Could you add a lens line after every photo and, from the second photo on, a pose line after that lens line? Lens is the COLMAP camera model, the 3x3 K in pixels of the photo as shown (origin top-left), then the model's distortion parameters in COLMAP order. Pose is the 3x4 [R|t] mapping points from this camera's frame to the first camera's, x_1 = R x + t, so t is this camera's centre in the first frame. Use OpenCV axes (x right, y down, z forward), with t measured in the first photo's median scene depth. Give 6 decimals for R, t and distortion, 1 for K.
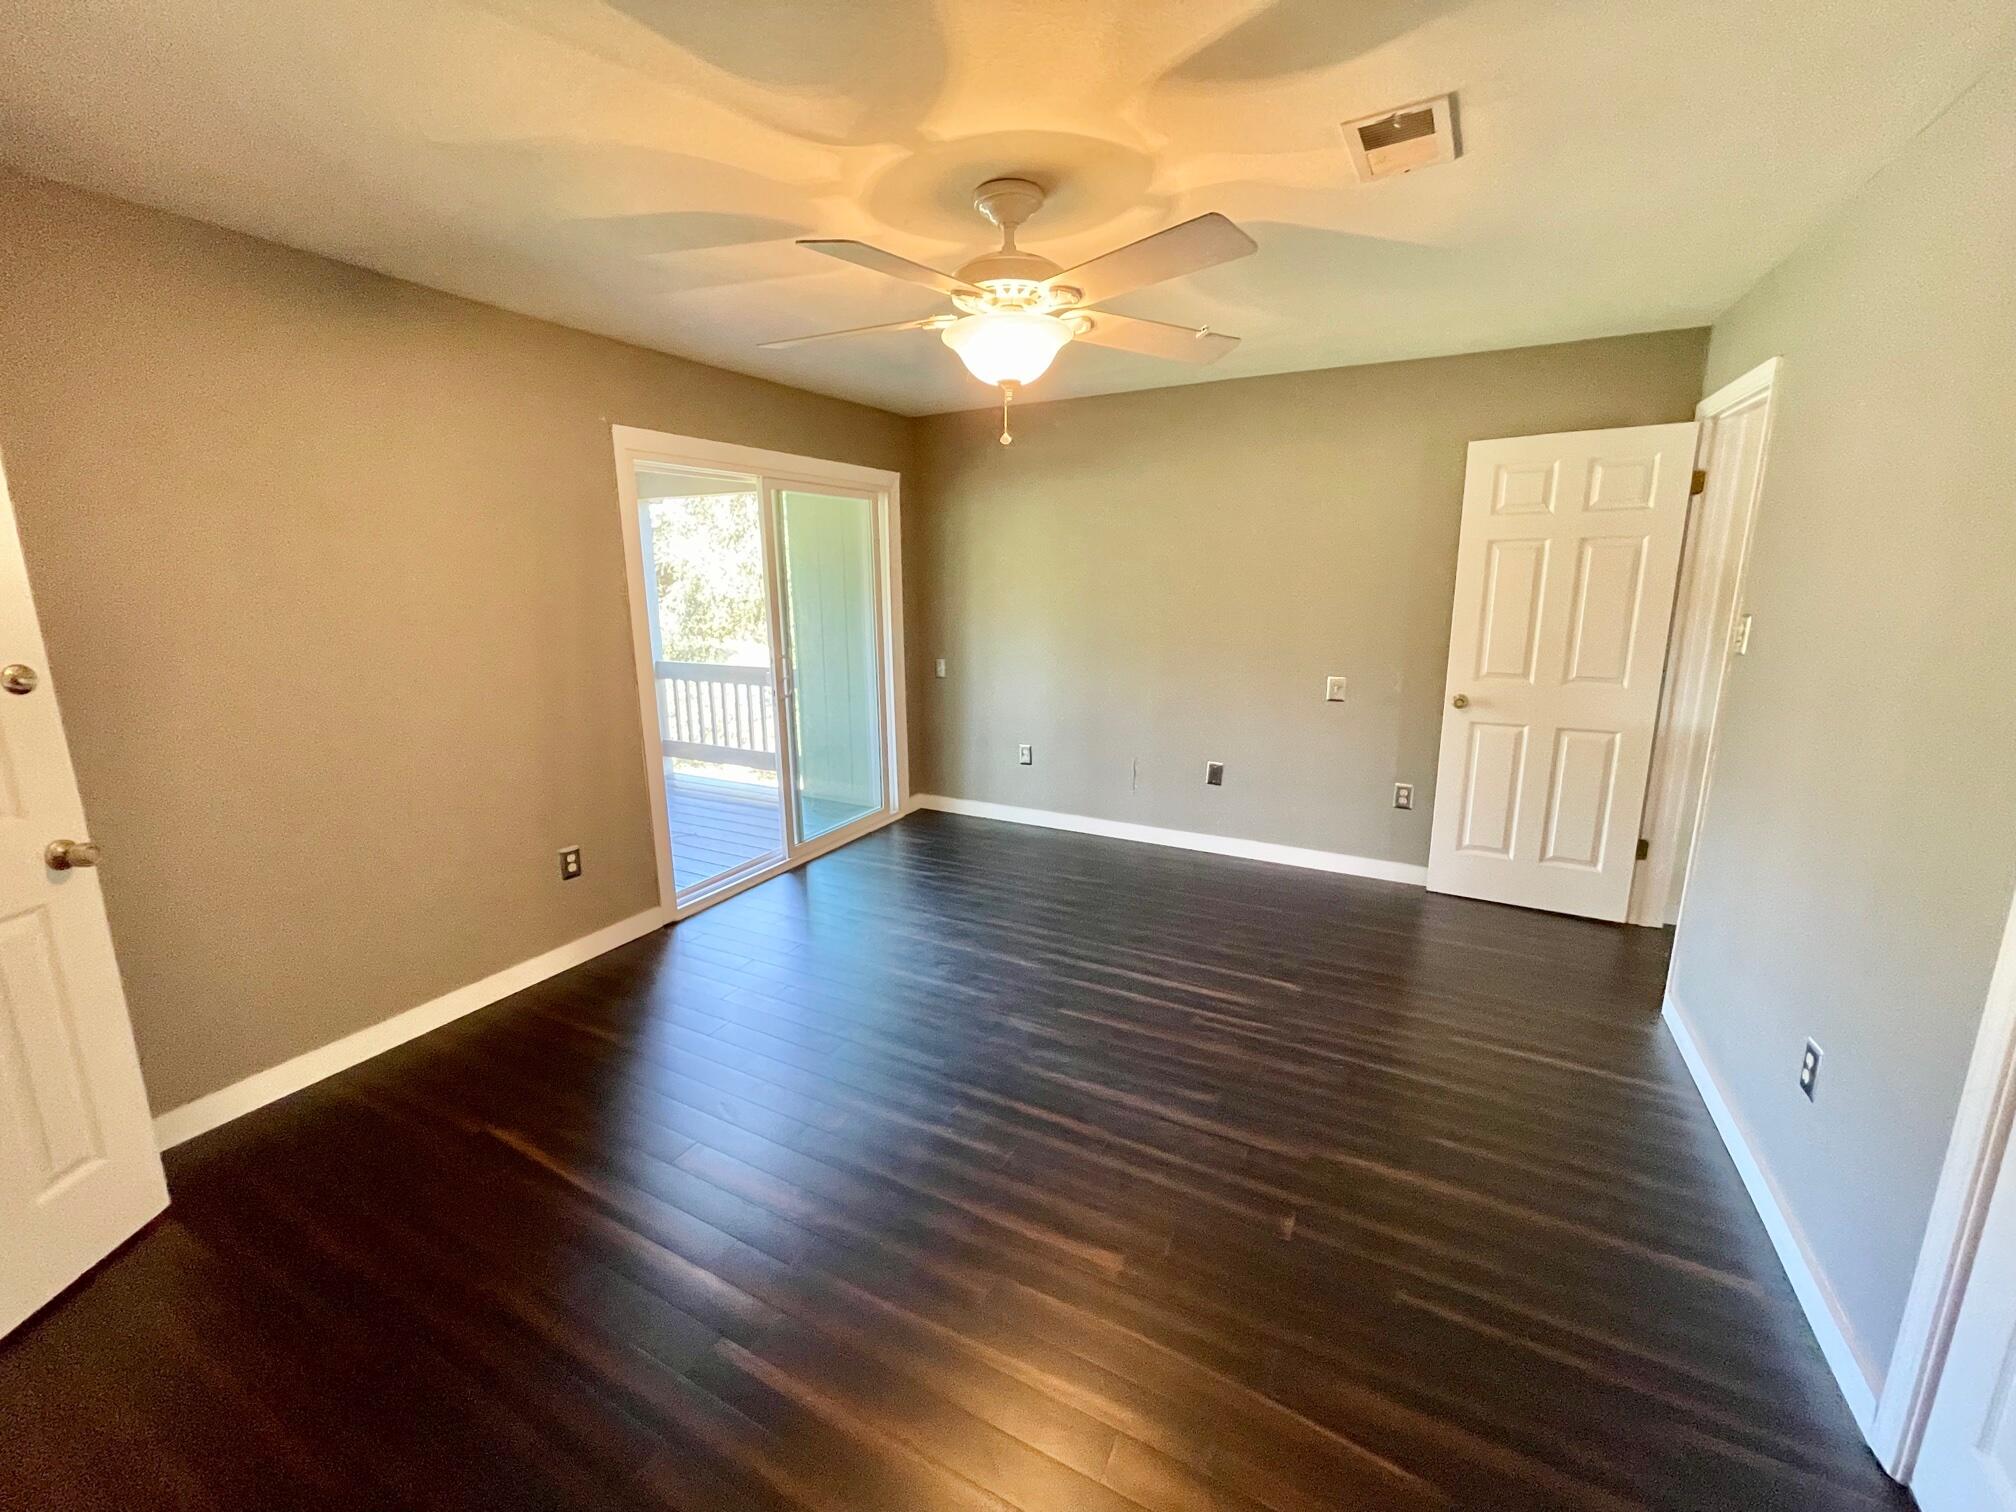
lens RADIAL K [[807.9, 0, 995.2], [0, 807.9, 744.6], [0, 0, 1]] dist [-0.005693, 0.004379]
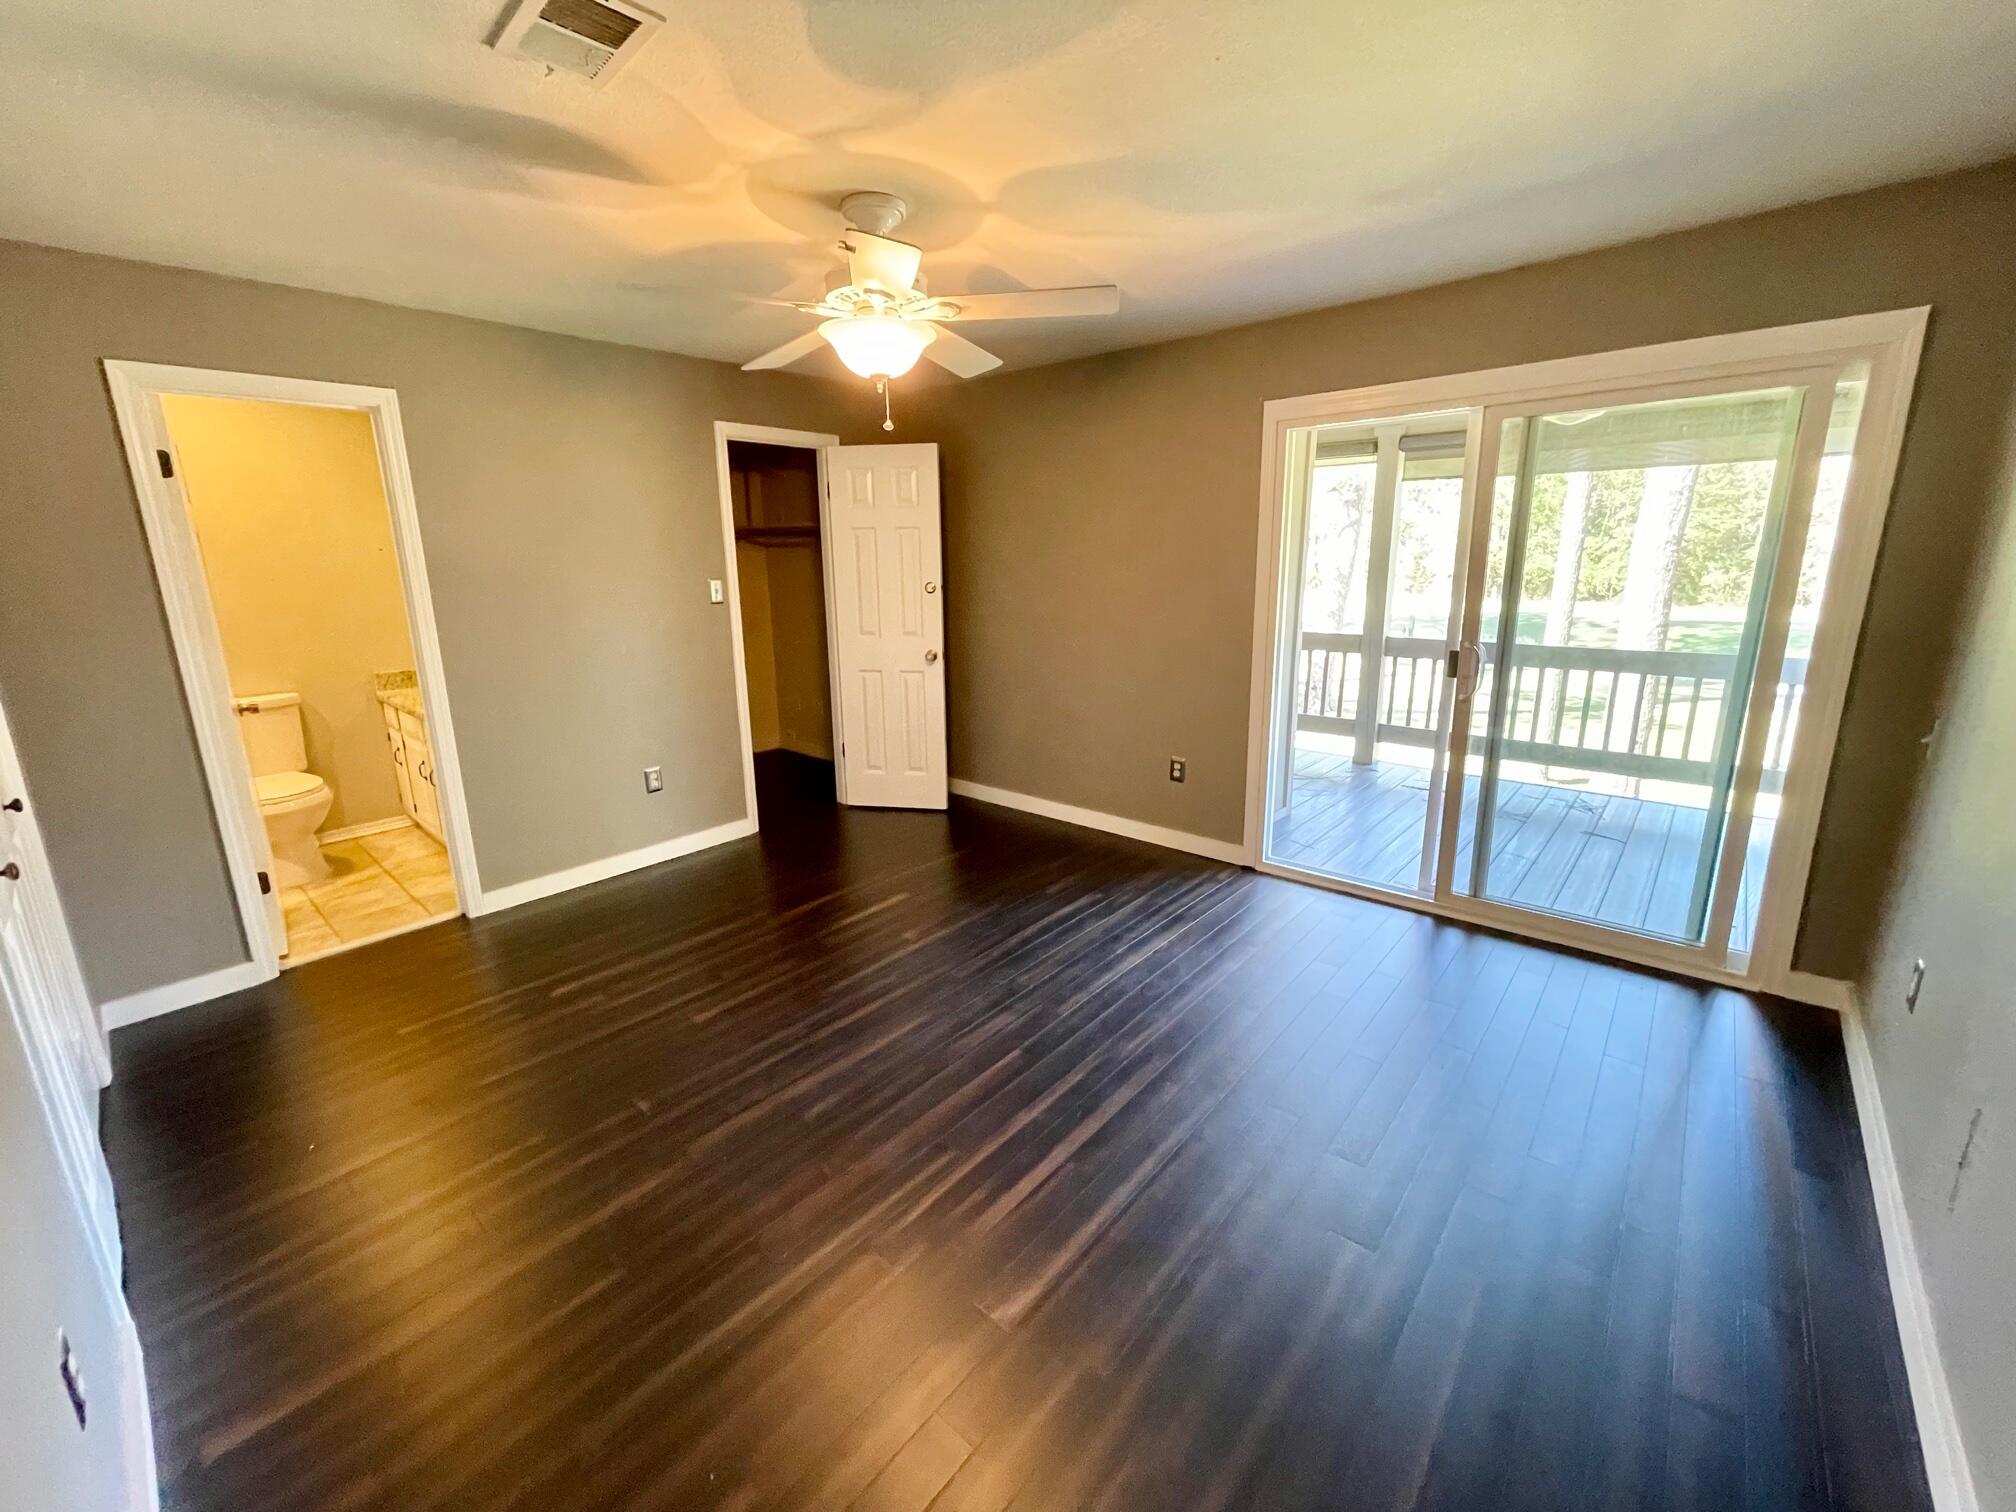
lens RADIAL K [[814.0, 0, 998.3], [0, 814.0, 746.8], [0, 0, 1]] dist [0.000967, -0.004871]
pose [[-0.216839, 0.240039, -0.946236, 0.868811], [-0.179075, 0.943069, 0.280273, -0.230660], [0.959642, 0.230221, -0.161509, 1.086002]]
